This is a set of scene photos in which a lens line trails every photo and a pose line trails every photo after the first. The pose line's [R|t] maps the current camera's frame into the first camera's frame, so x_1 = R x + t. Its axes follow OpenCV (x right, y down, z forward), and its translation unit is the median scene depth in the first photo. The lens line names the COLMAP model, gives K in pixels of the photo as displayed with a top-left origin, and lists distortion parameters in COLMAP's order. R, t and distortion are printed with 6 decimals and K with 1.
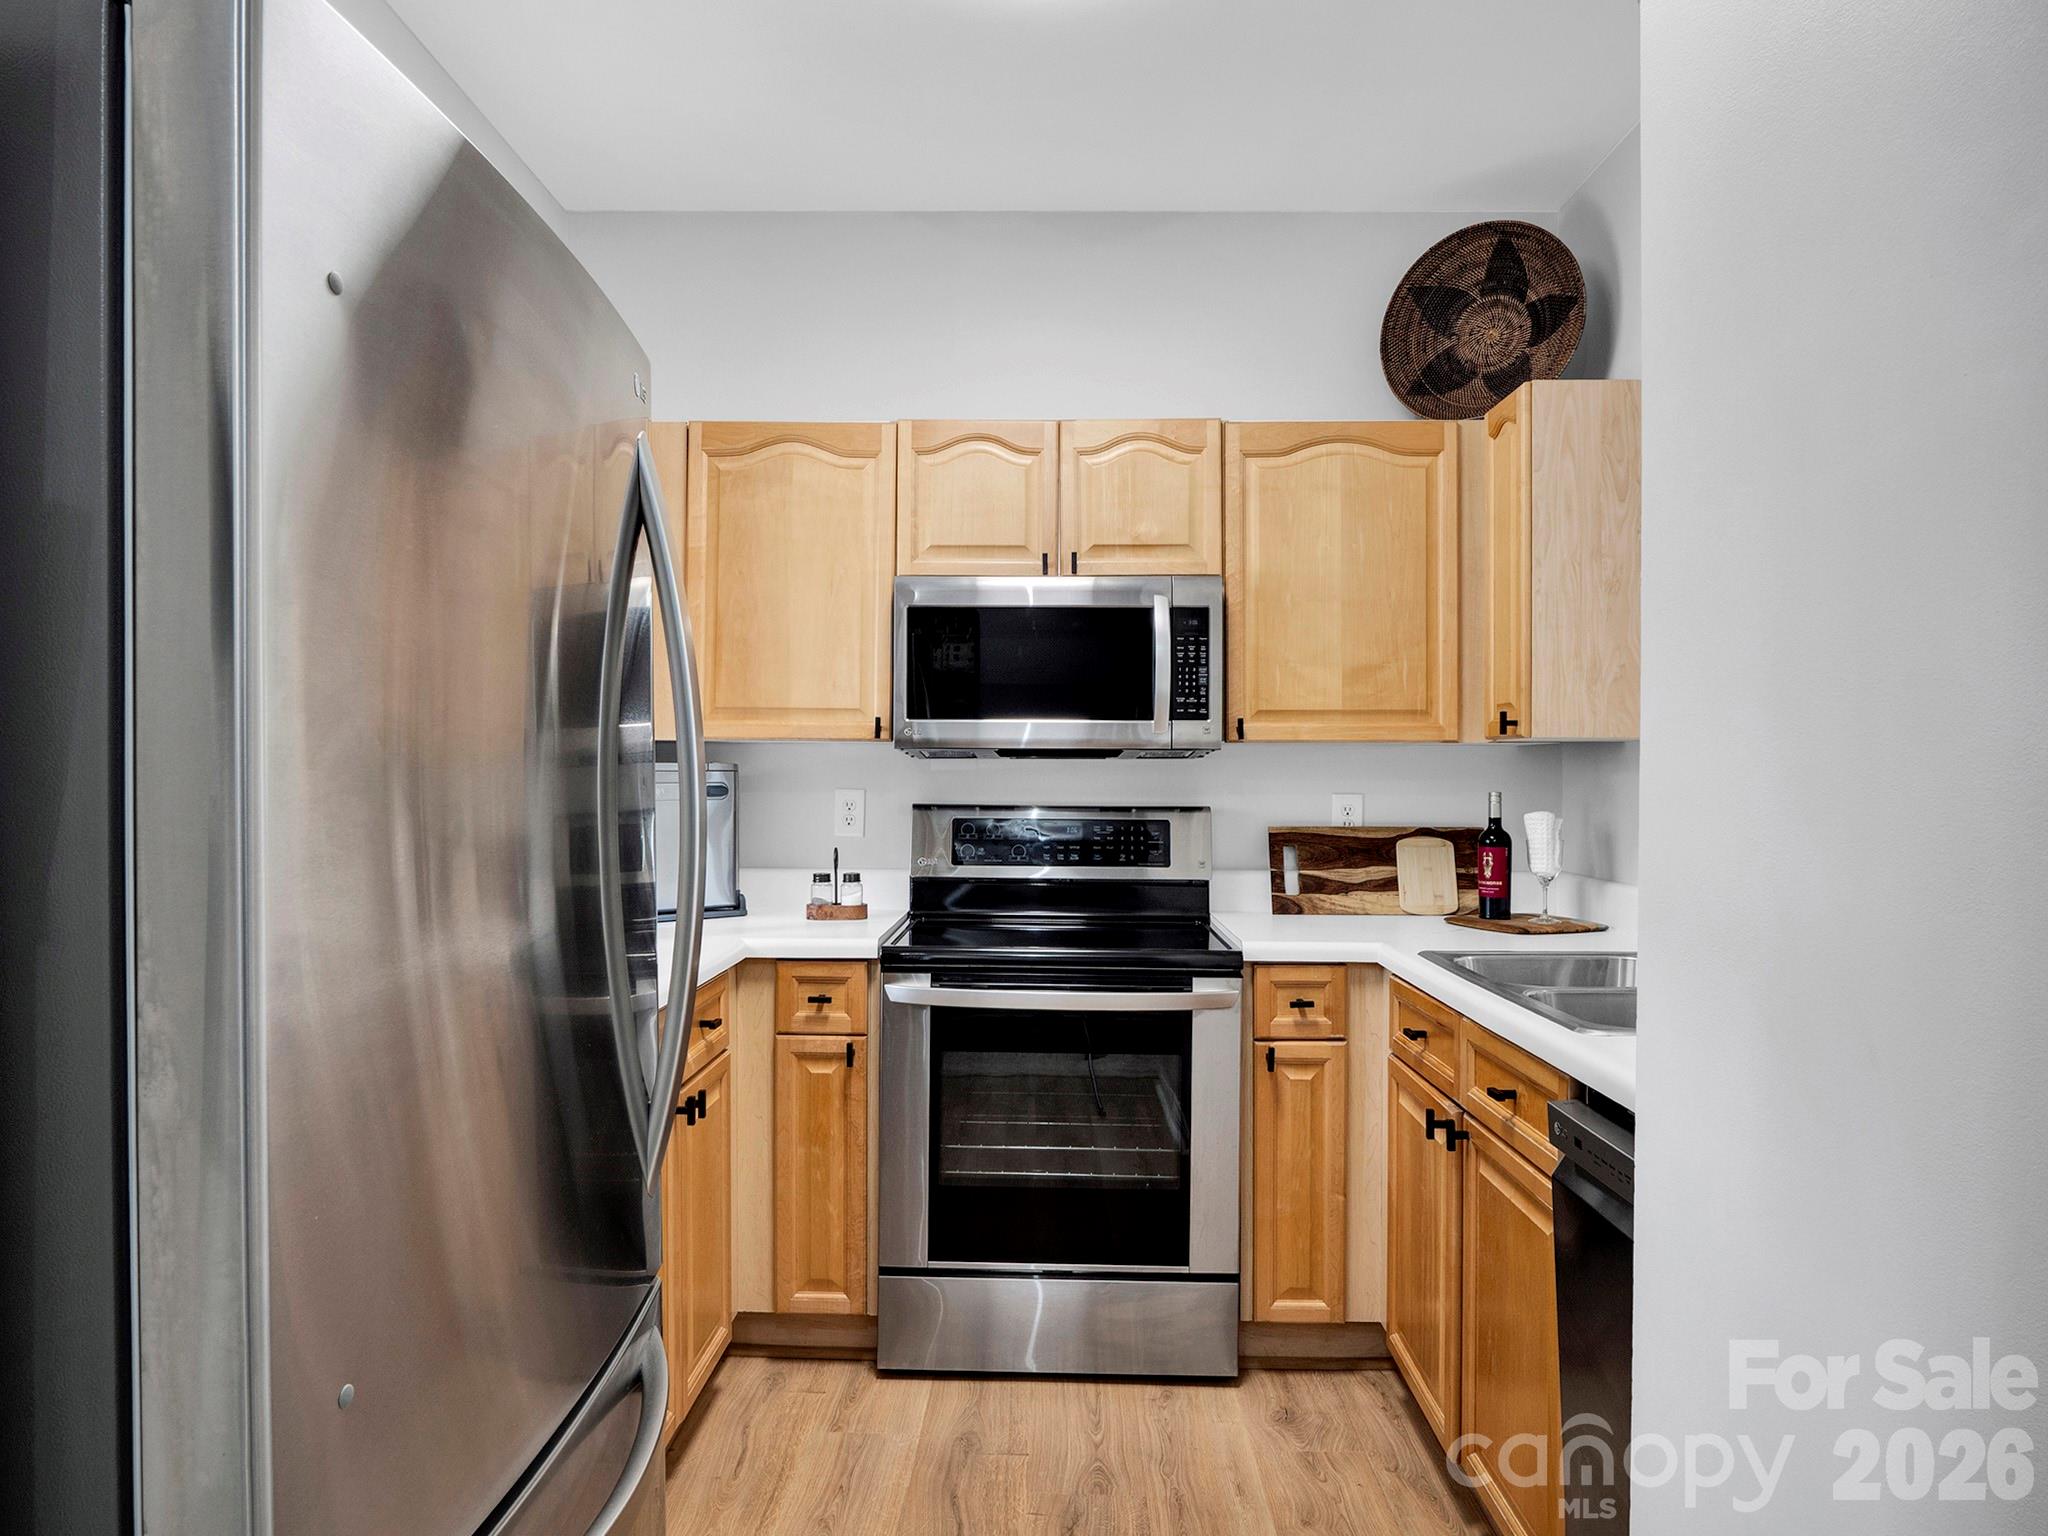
lens RADIAL K [[1259.2, 0, 1014.0], [0, 1259.2, 772.6], [0, 0, 1]] dist [-0.028734, 0.006461]
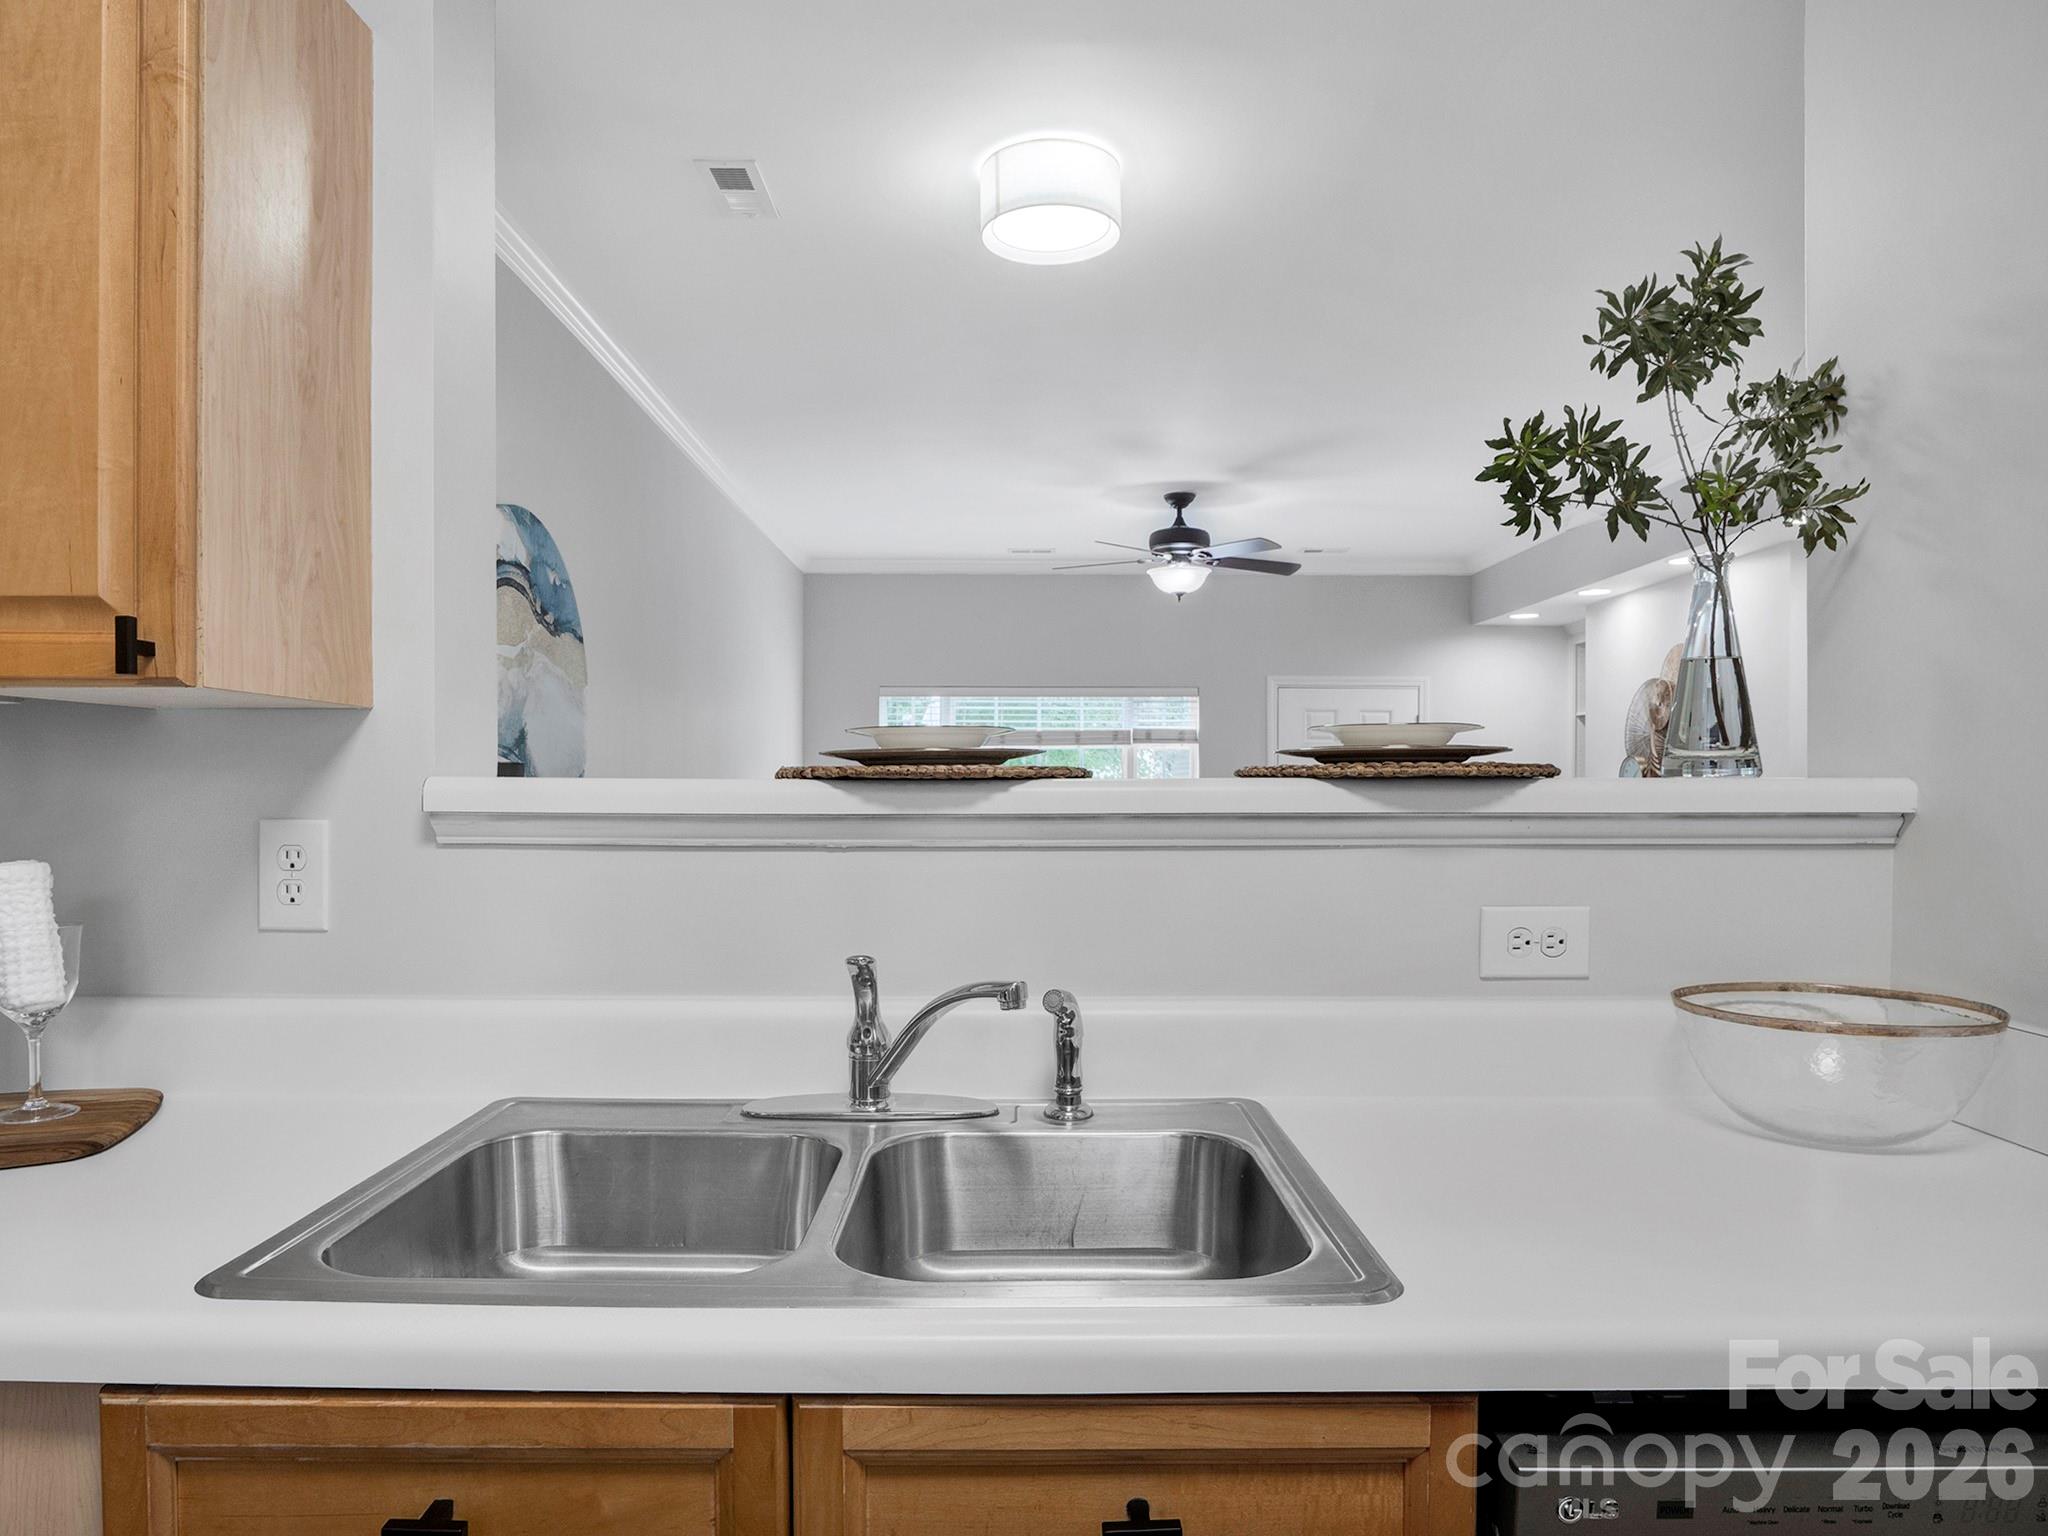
lens RADIAL K [[1288.5, 0, 1021.0], [0, 1288.5, 788.4], [0, 0, 1]] dist [-0.026262, 0.002334]
pose [[-0.051411, -0.005970, 0.998660, -0.024364], [-0.002447, 0.999980, 0.005852, 0.002221], [-0.998675, -0.002143, -0.051425, 0.659159]]
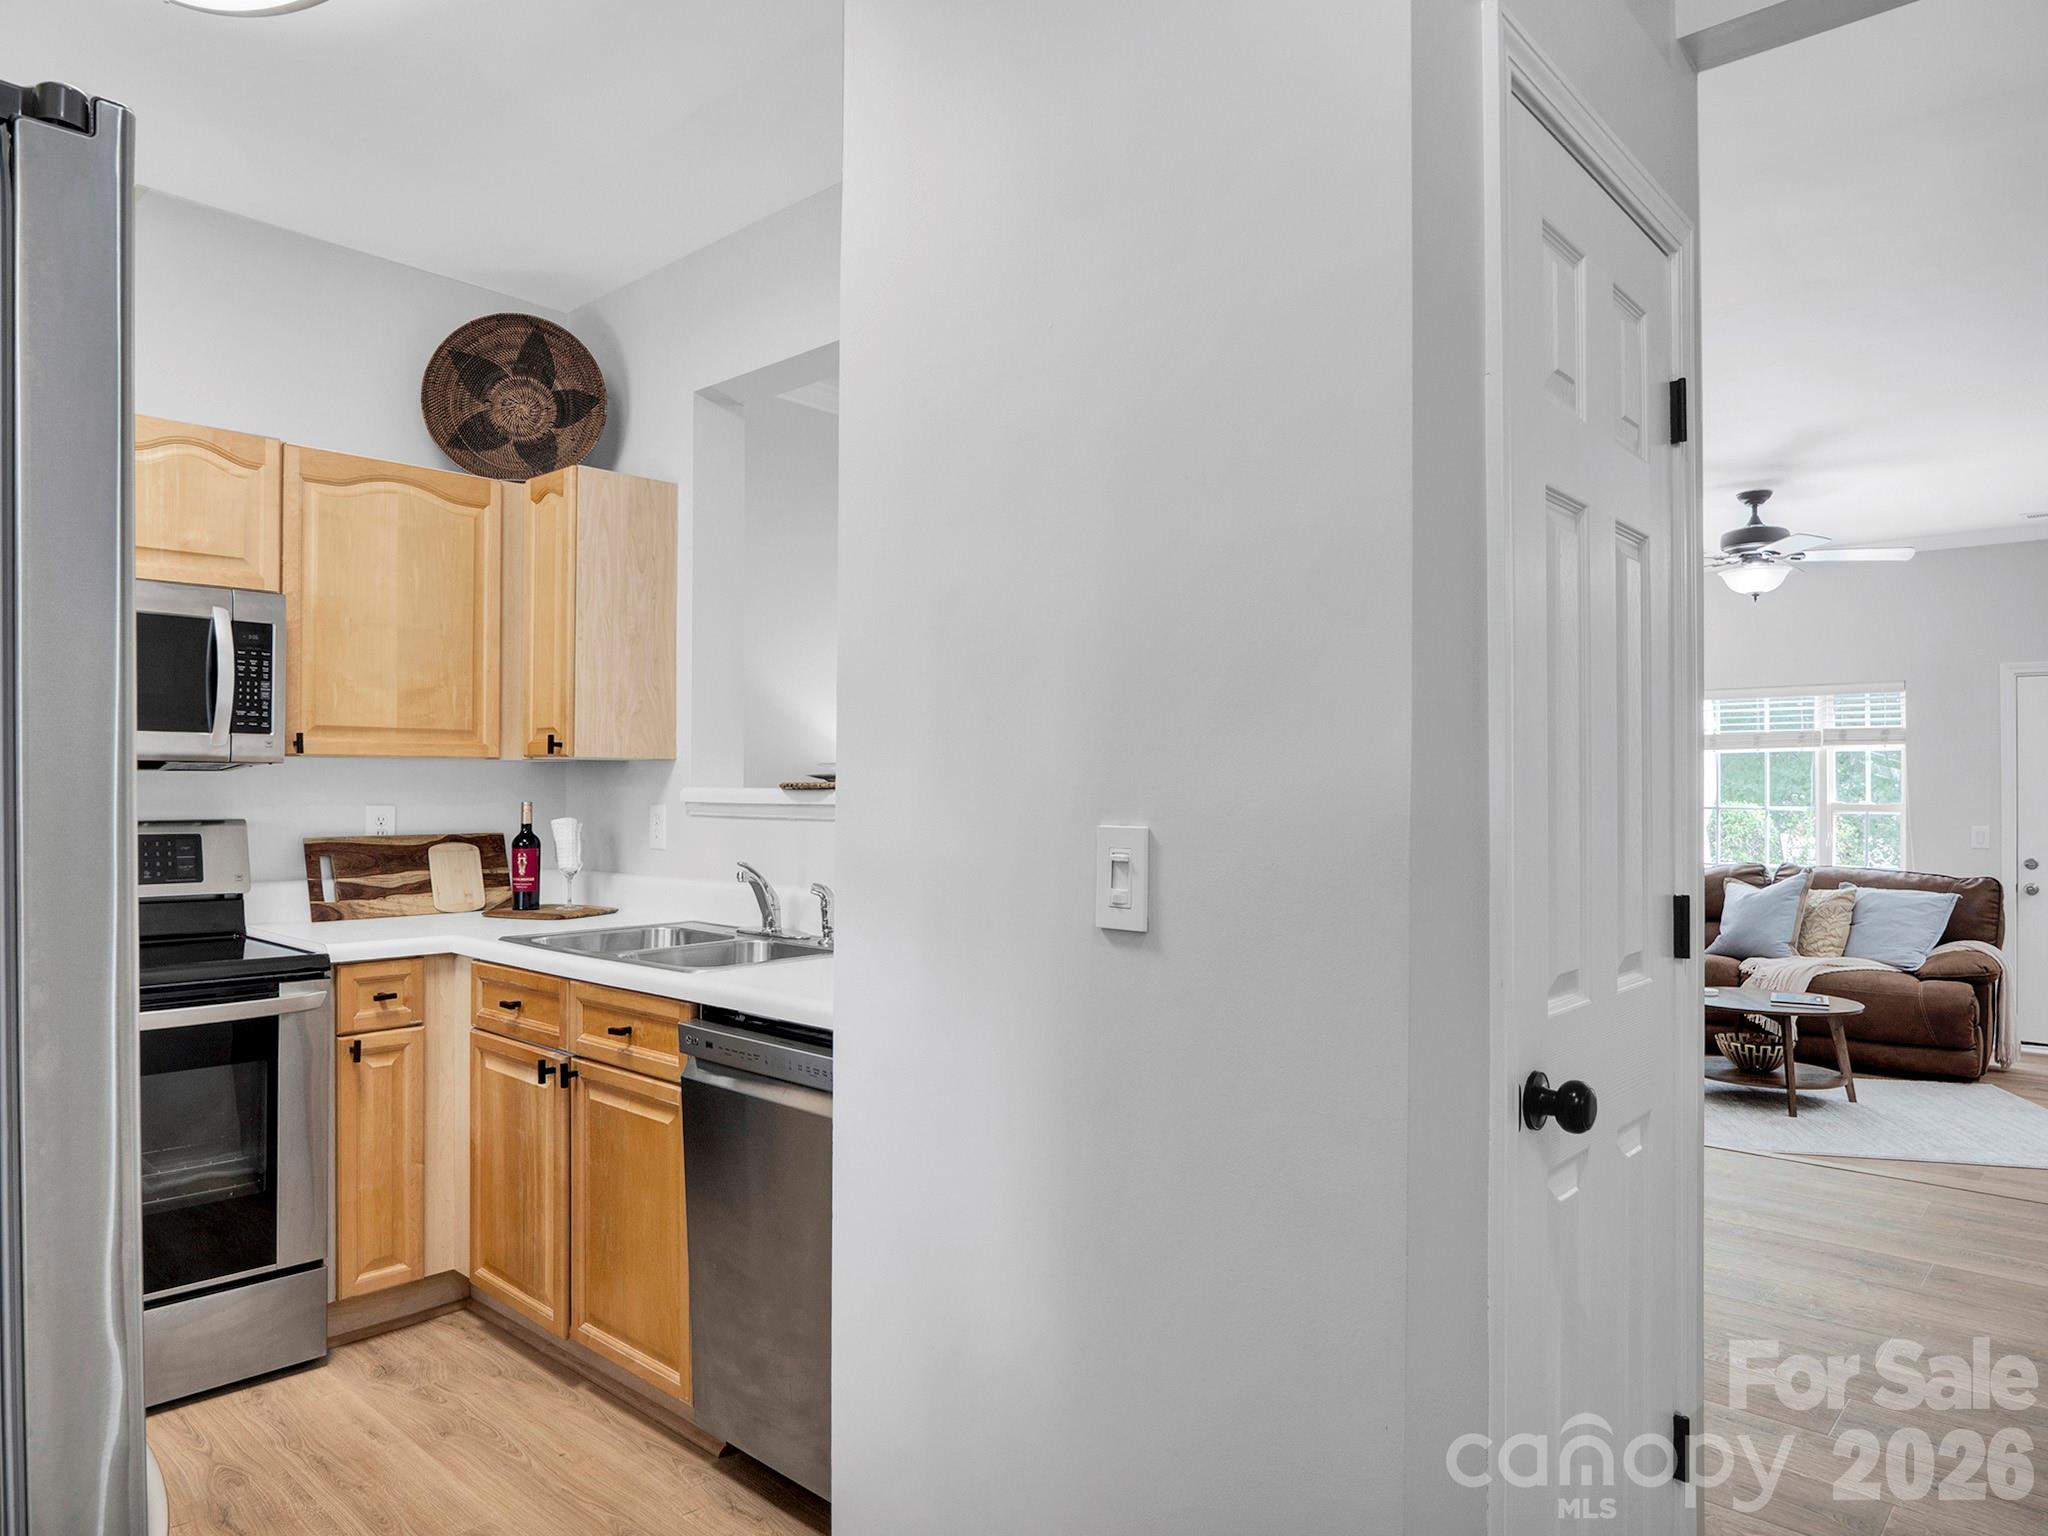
lens RADIAL K [[1257.5, 0, 992.8], [0, 1257.5, 768.5], [0, 0, 1]] dist [-0.070880, 0.020560]
pose [[0.664347, 0.008803, 0.747373, -0.199200], [-0.000840, 0.999939, -0.011031, -0.003112], [-0.747424, 0.006701, 0.664313, -0.099880]]
